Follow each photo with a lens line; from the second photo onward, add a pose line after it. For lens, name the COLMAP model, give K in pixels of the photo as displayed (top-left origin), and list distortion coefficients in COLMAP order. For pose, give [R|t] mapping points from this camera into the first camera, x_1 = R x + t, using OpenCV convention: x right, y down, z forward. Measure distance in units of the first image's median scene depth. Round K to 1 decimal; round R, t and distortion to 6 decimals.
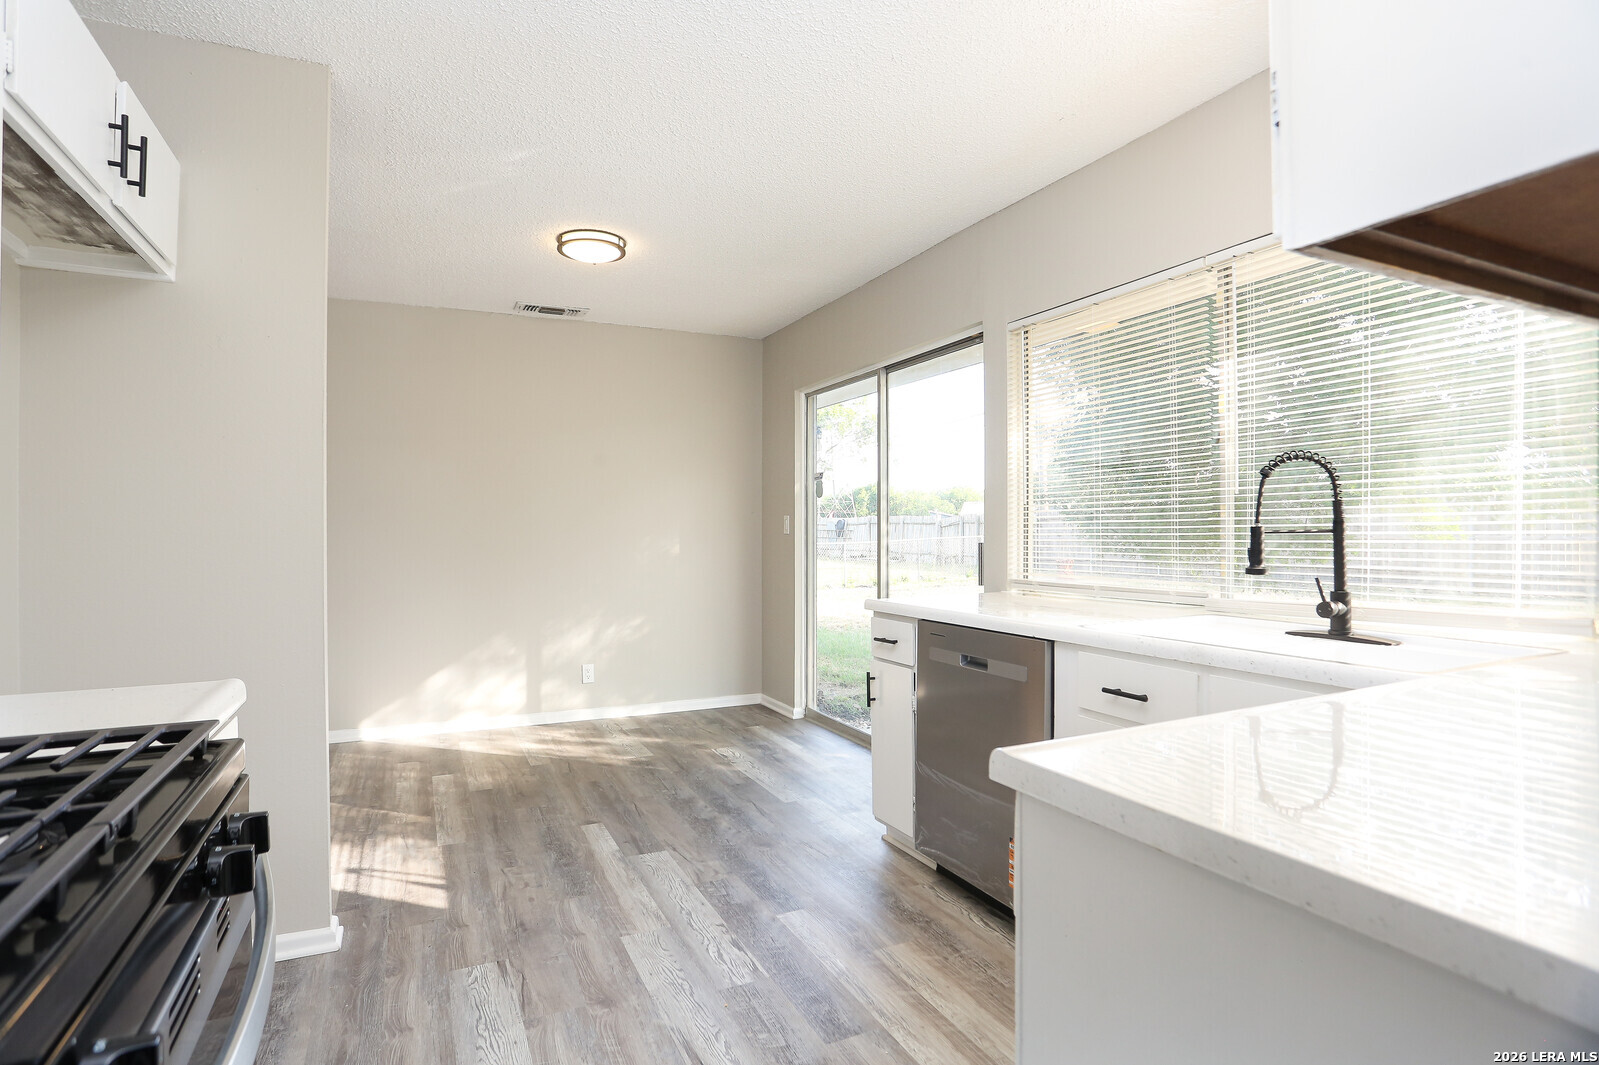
lens RADIAL K [[787.4, 0, 794.2], [0, 787.4, 530.6], [0, 0, 1]] dist [-0.072843, 0.031858]
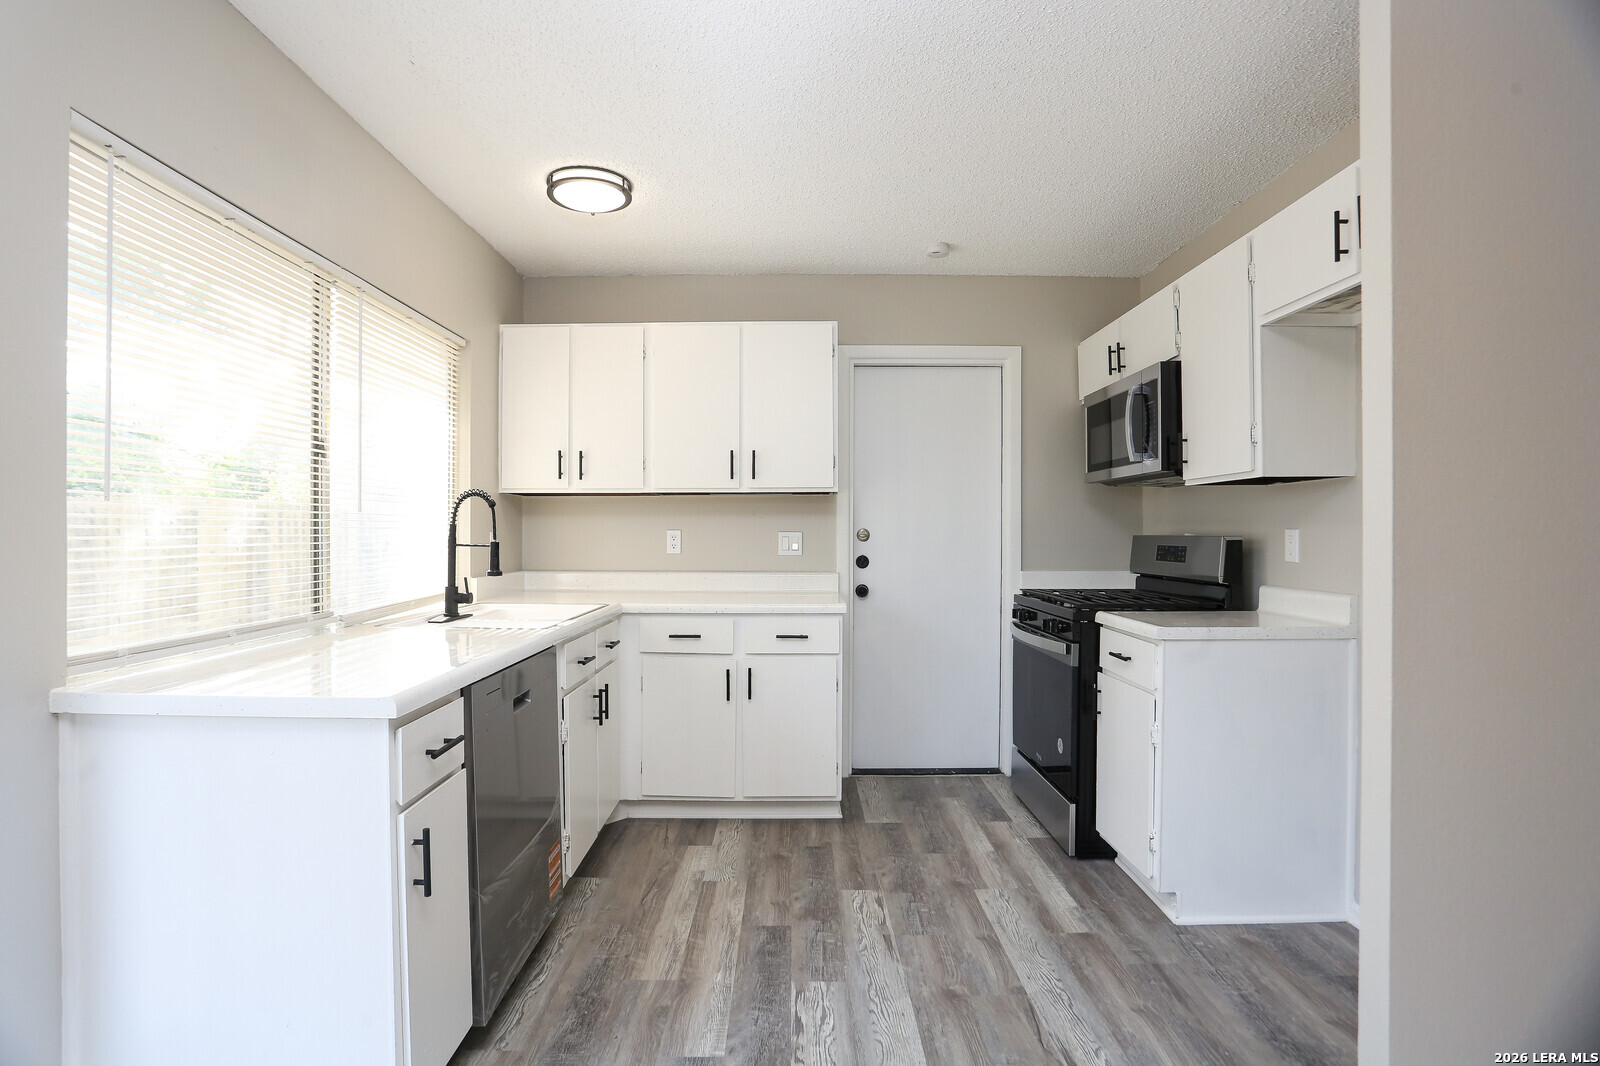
lens RADIAL K [[787.9, 0, 794.7], [0, 787.9, 531.1], [0, 0, 1]] dist [-0.072843, 0.031858]
pose [[-0.900804, 0.007156, 0.434166, -0.499763], [0.003574, 0.999953, -0.009066, -0.009660], [-0.434210, -0.006615, -0.900787, 1.988463]]
